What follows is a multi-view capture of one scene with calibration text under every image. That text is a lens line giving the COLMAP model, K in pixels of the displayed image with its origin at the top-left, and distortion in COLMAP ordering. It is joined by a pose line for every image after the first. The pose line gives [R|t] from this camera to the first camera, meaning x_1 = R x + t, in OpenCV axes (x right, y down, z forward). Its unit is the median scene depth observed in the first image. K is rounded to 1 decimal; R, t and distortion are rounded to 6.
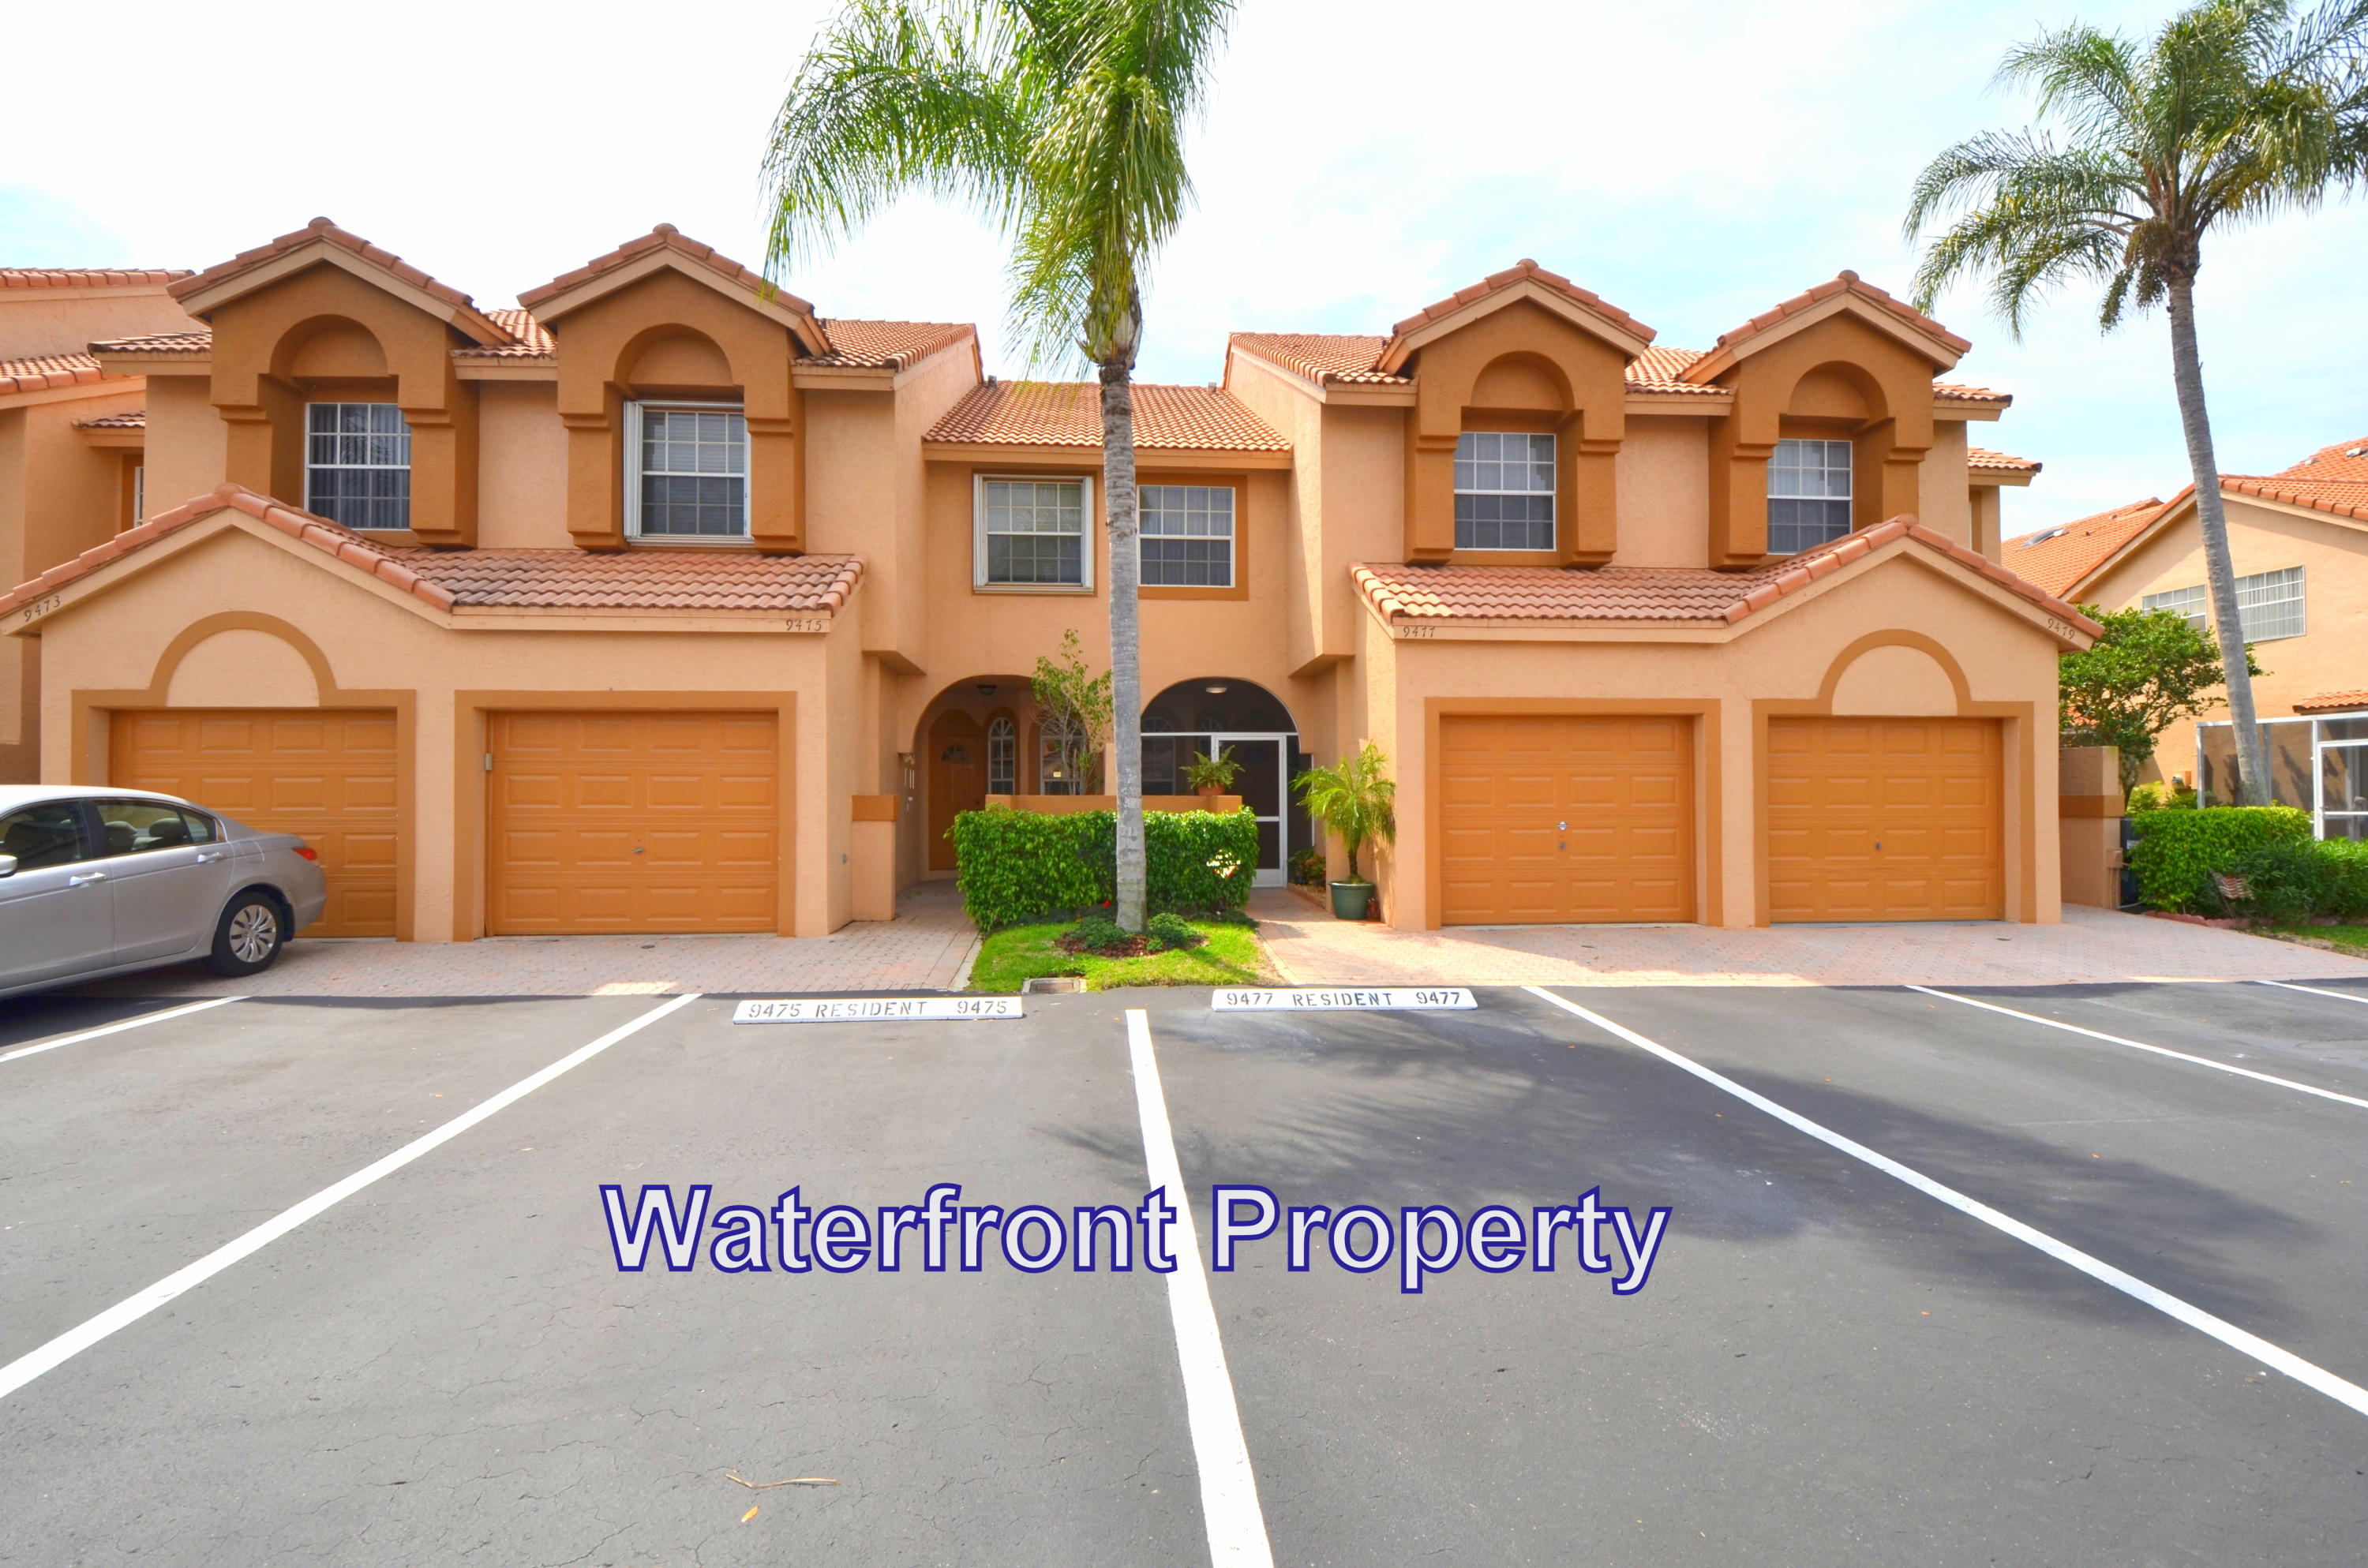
lens RADIAL K [[1042.3, 0, 1169.4], [0, 1042.3, 787.6], [0, 0, 1]] dist [0.006210, -0.013612]
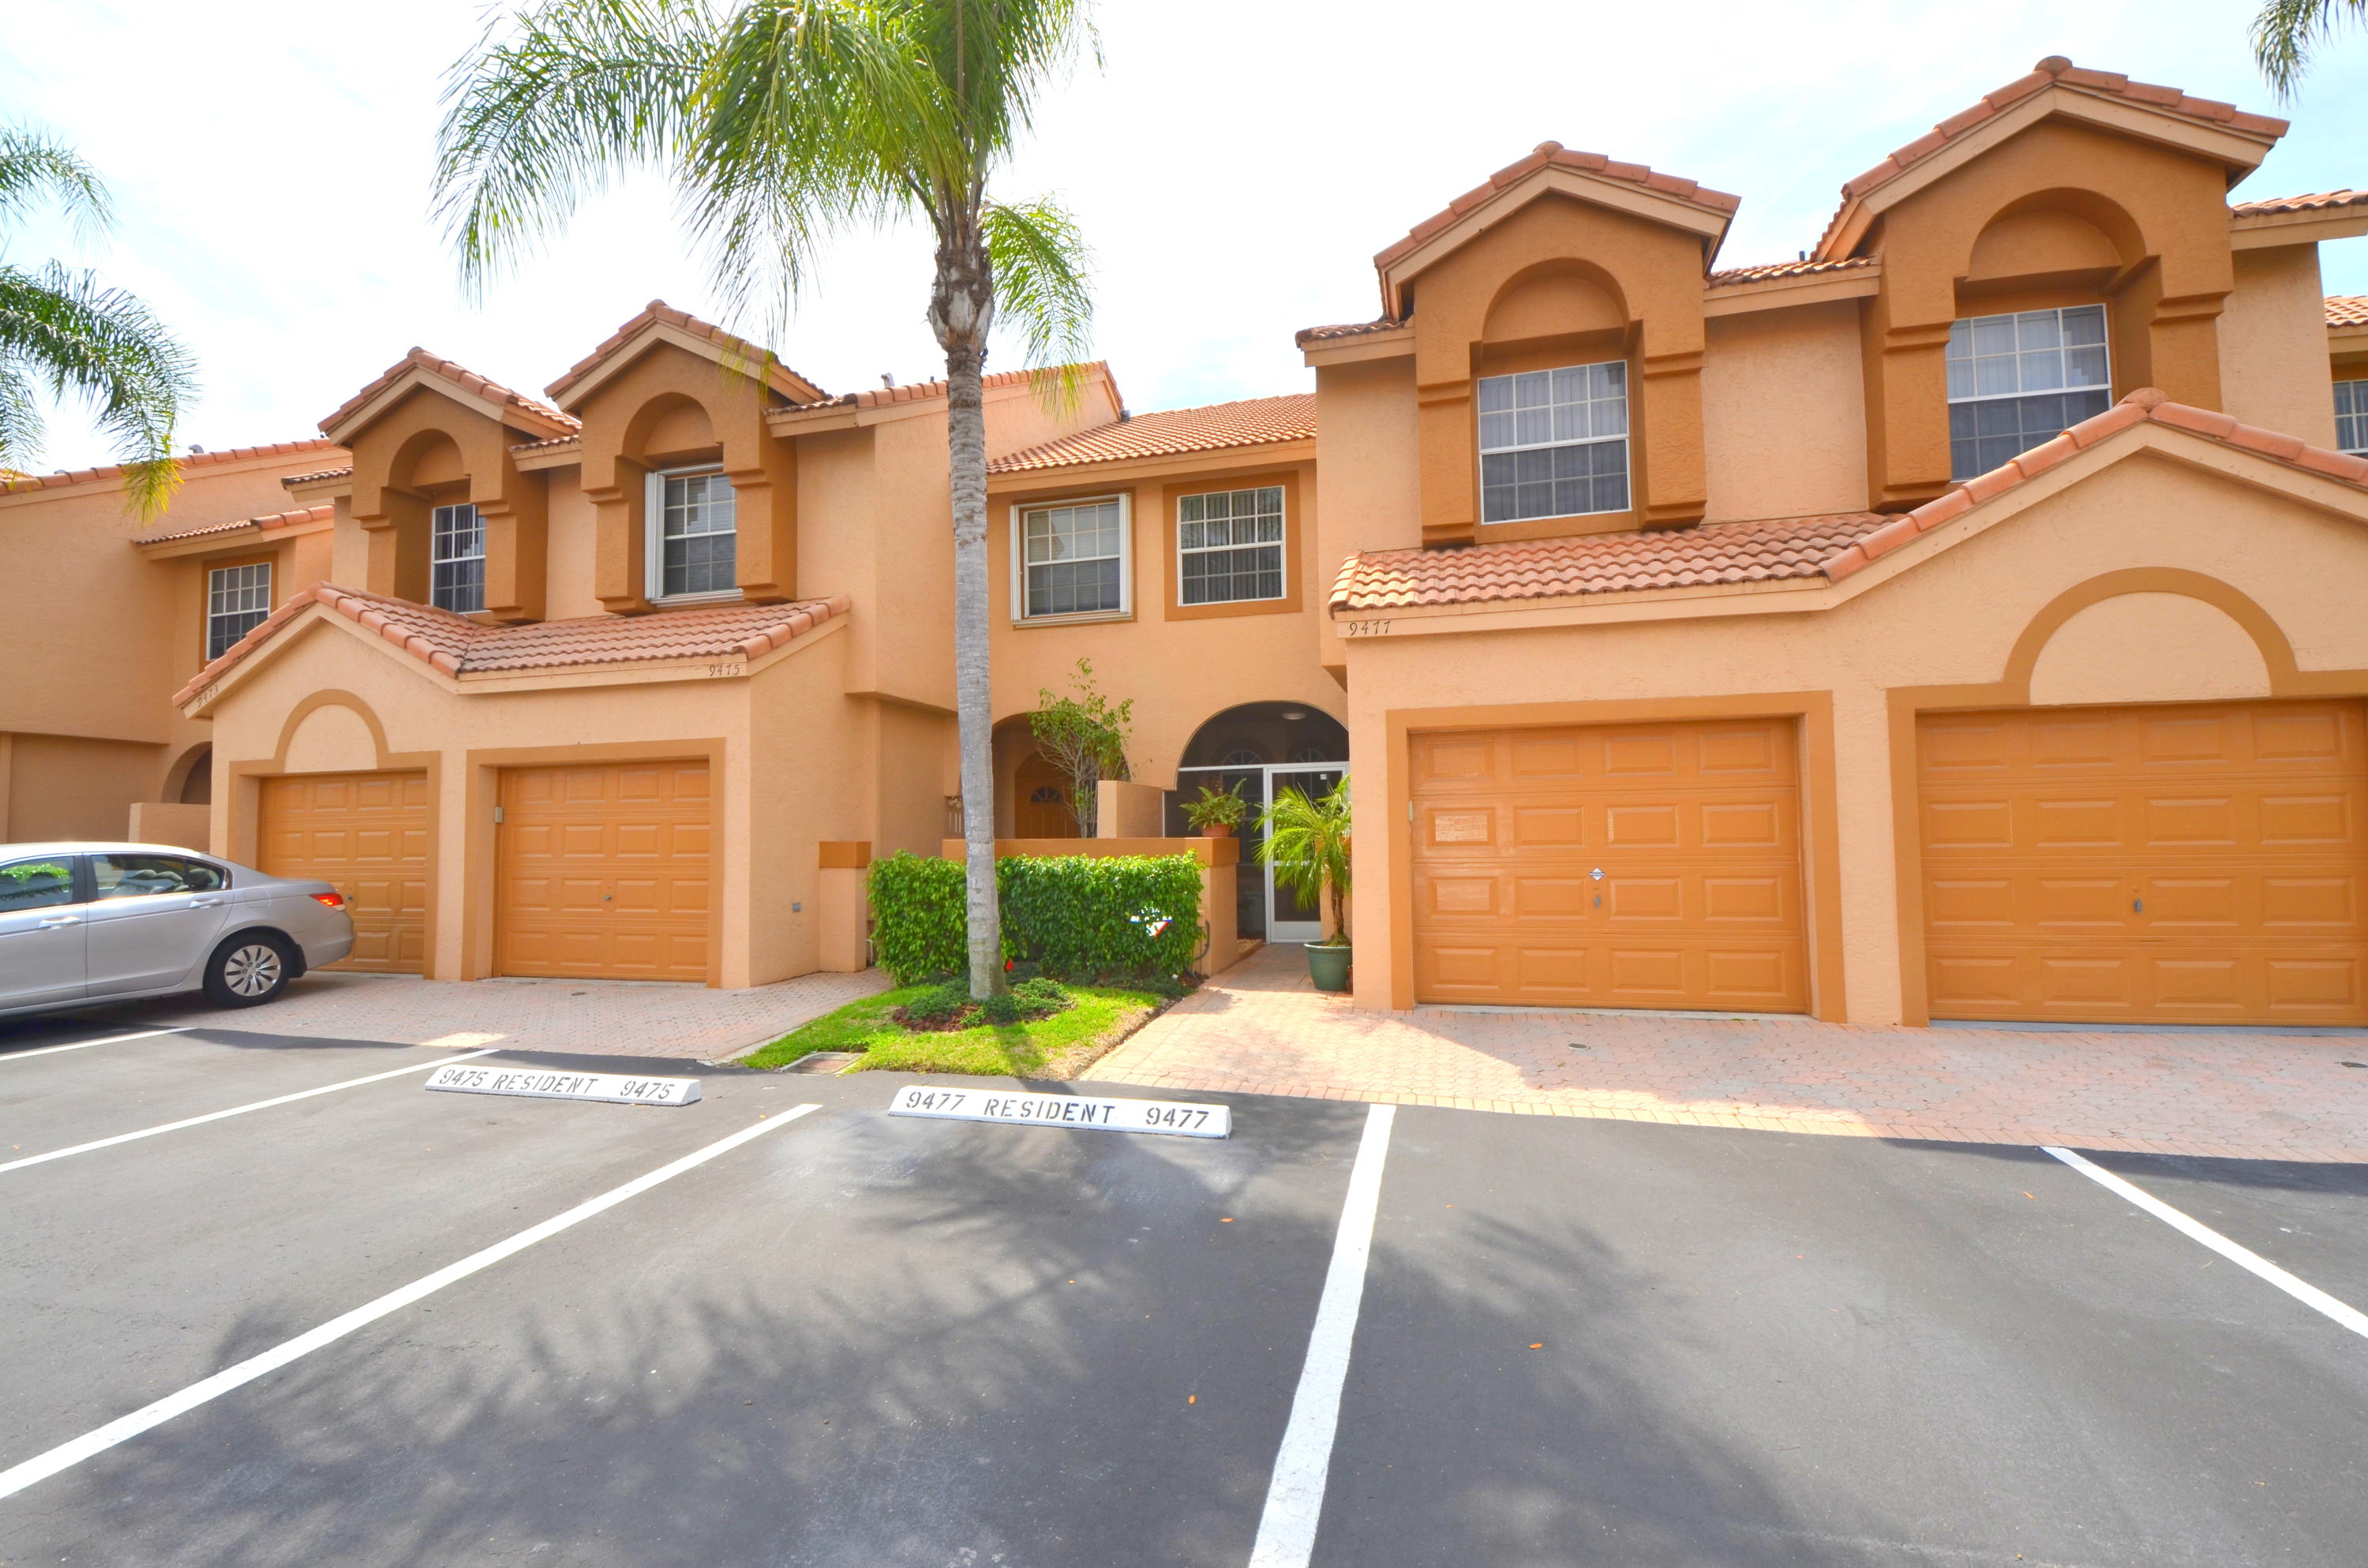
lens RADIAL K [[1042.3, 0, 1071.3], [0, 1042.3, 790.0], [0, 0, 1]] dist [0.006210, -0.013612]
pose [[0.942262, -0.026447, -0.333830, 0.255378], [0.014630, 0.999176, -0.037862, -0.000291], [0.334556, 0.030792, 0.941873, 0.166189]]
